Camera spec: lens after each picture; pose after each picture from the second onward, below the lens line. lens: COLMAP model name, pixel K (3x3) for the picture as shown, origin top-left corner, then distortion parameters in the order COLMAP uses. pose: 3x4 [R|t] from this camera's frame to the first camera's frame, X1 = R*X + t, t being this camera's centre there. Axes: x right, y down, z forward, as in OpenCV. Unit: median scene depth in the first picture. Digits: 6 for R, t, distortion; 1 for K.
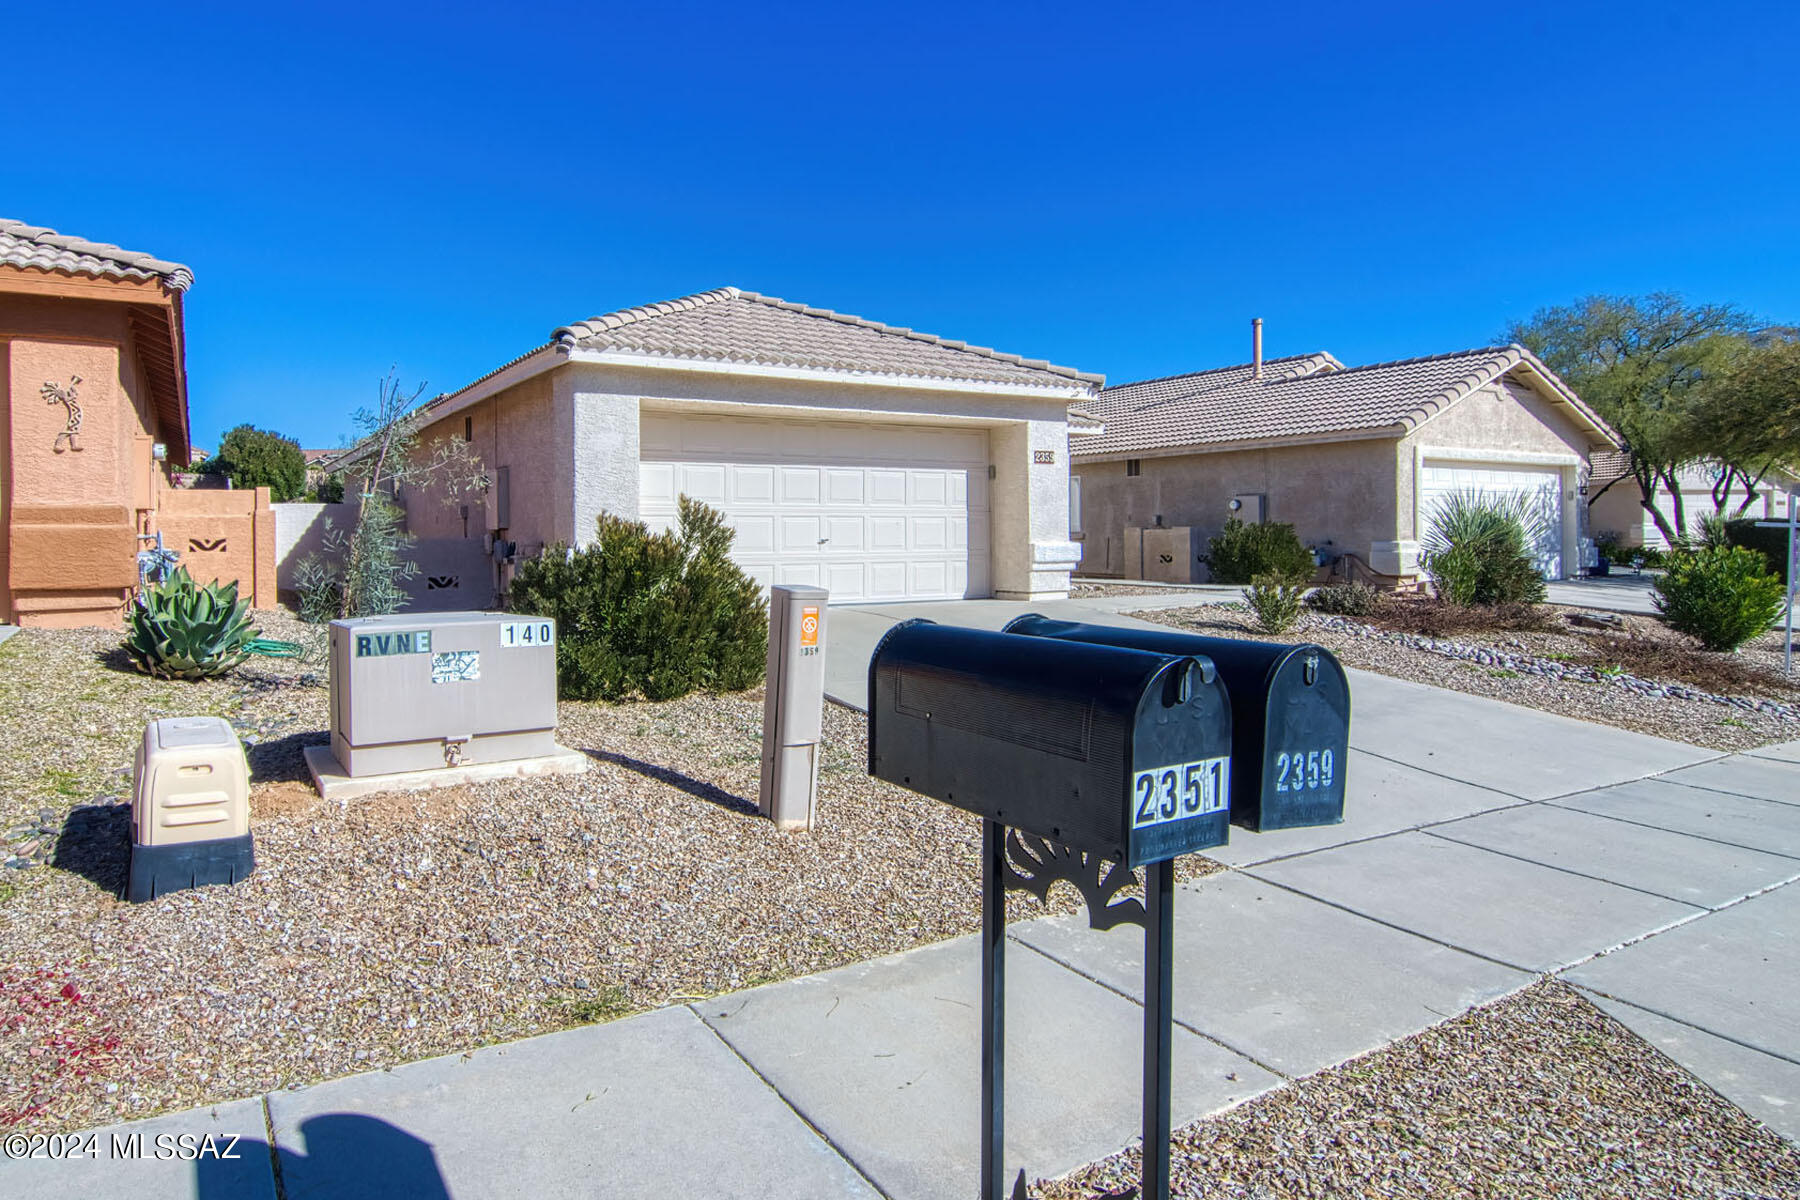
lens RADIAL K [[1064.5, 0, 819.8], [0, 1064.5, 544.8], [0, 0, 1]] dist [-0.007580, -0.007778]
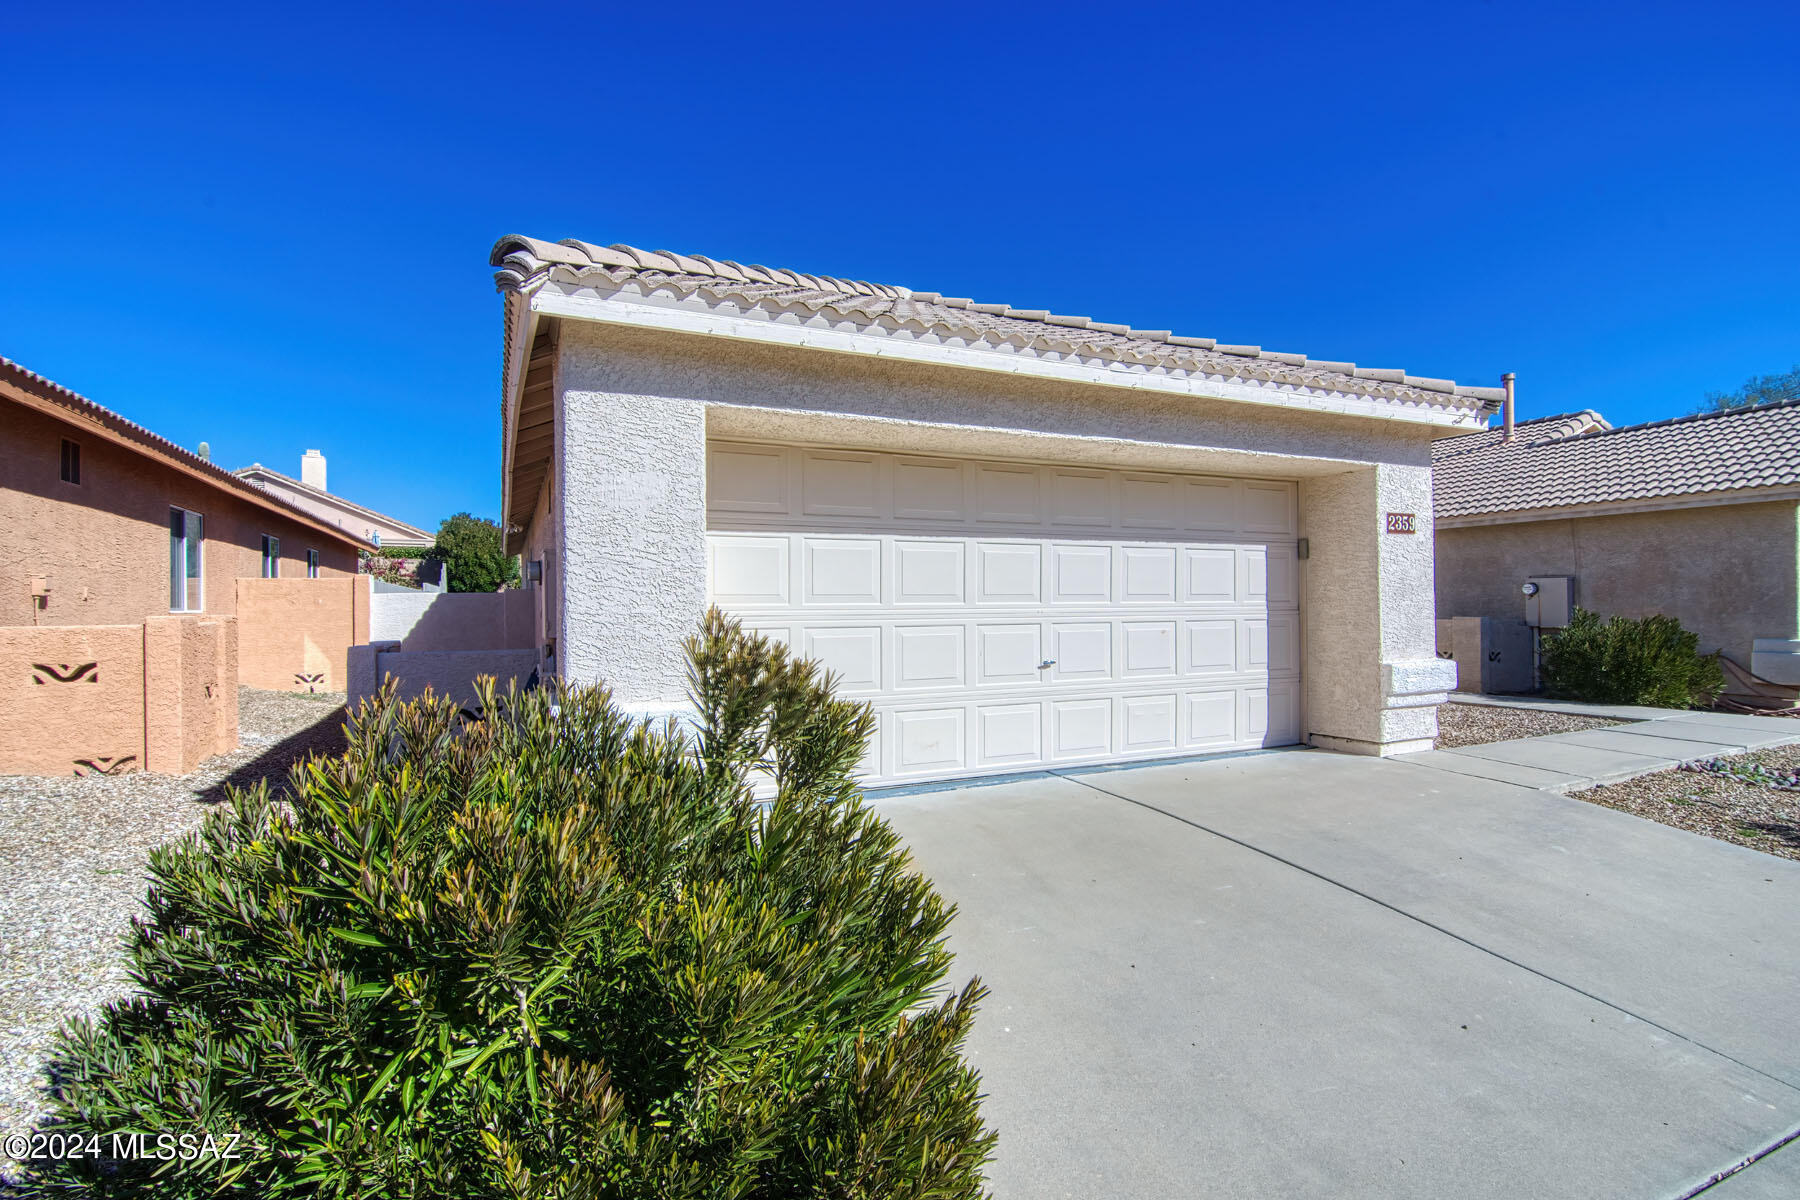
lens RADIAL K [[865.1, 0, 908.9], [0, 865.1, 600.6], [0, 0, 1]] dist [-0.008523, -0.010018]
pose [[0.995687, -0.002578, -0.092738, -0.026881], [0.001204, 0.999889, -0.014869, -0.029783], [0.092766, 0.014693, 0.995580, 0.467738]]
